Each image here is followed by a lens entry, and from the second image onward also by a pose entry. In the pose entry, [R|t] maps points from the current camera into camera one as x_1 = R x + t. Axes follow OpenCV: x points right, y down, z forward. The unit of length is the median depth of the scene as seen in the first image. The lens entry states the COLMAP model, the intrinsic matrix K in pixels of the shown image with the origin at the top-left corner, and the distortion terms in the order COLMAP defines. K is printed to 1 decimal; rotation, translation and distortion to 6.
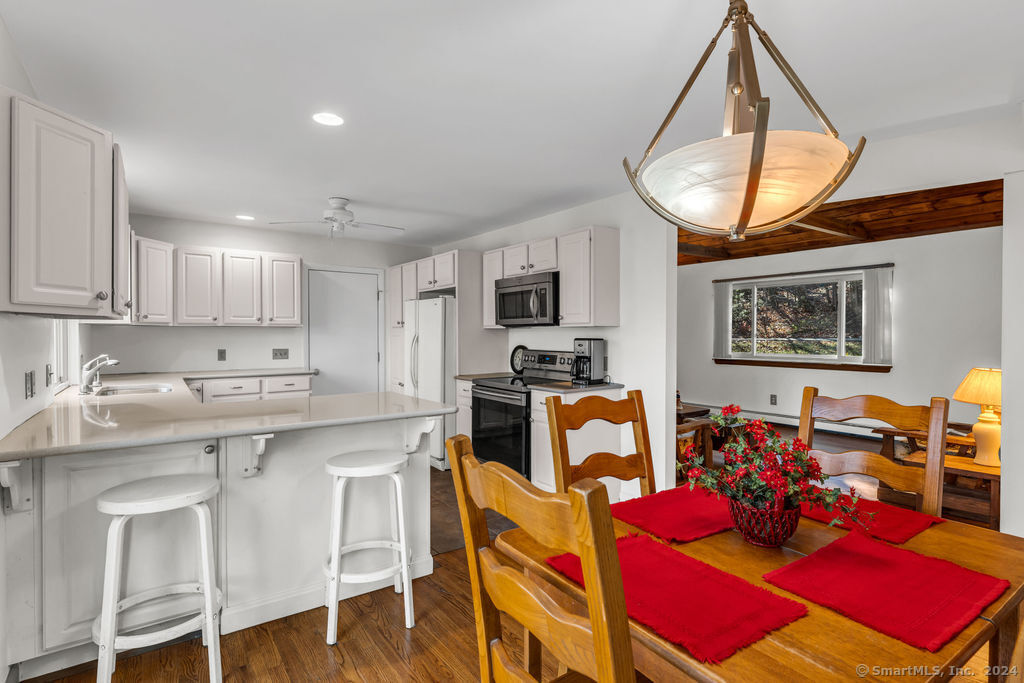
lens RADIAL K [[507.8, 0, 512.0], [0, 507.8, 341.5], [0, 0, 1]] dist [0.000005, 0.000294]
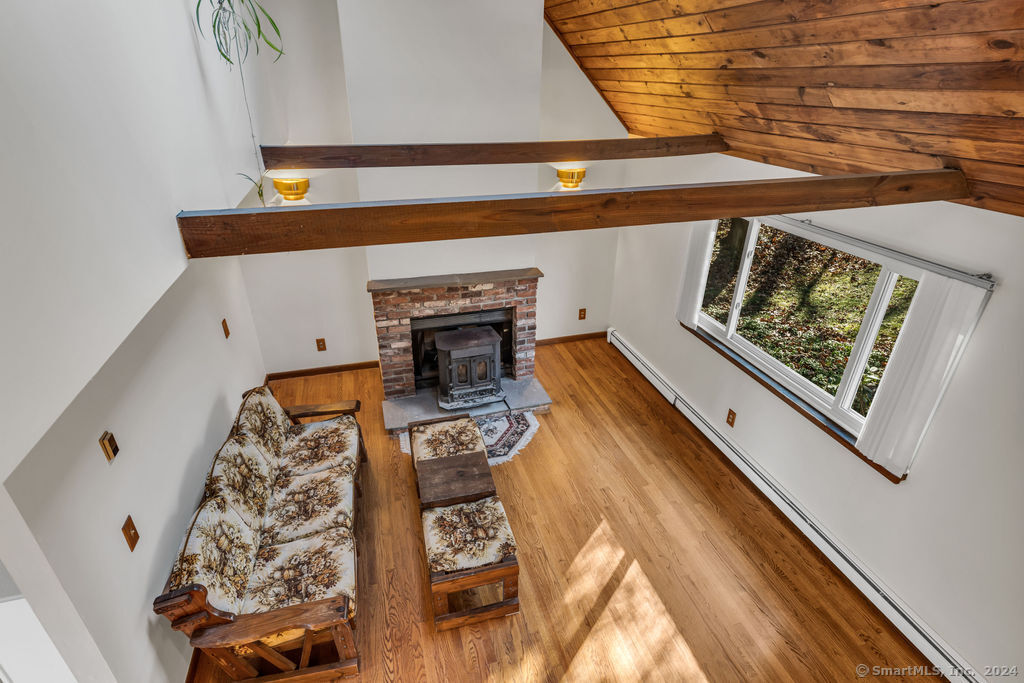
lens RADIAL K [[520.3, 0, 508.2], [0, 520.3, 341.8], [0, 0, 1]] dist [0.002052, 0.000096]
pose [[0.940818, 0.162687, -0.297311, 0.521680], [-0.015054, 0.896447, 0.442895, -0.284625], [0.338577, -0.412208, 0.845843, 0.508057]]
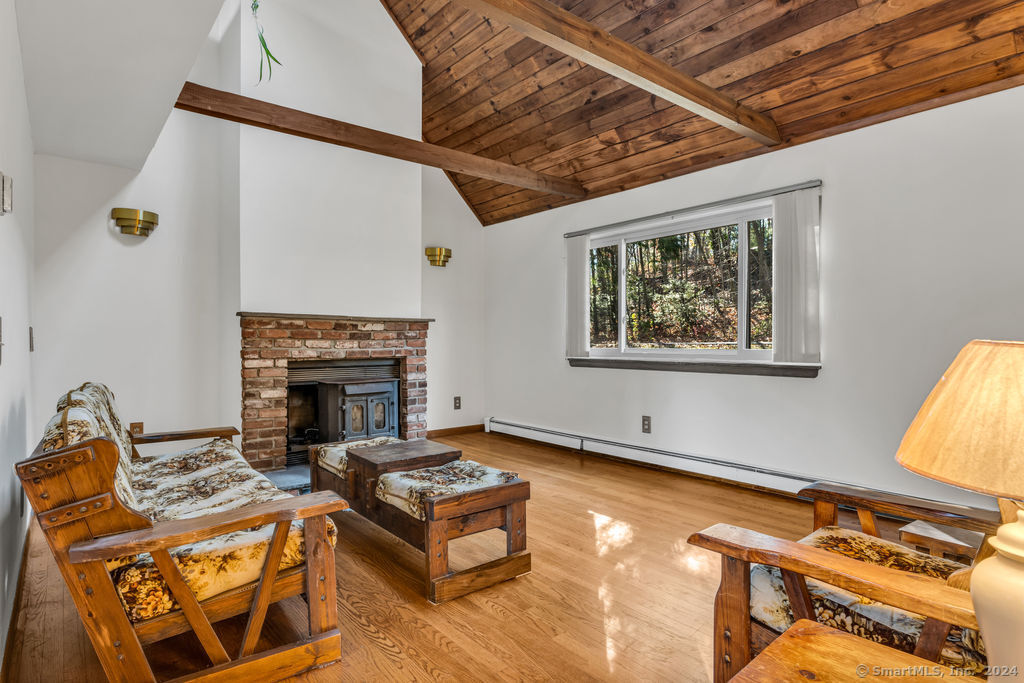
lens RADIAL K [[556.2, 0, 512.0], [0, 556.2, 341.5], [0, 0, 1]] dist [0.004381, -0.000496]
pose [[0.997848, 0.001874, 0.065544, 0.373888], [-0.000759, 0.999855, -0.017023, 0.032491], [-0.065566, 0.016937, 0.997704, 0.416790]]
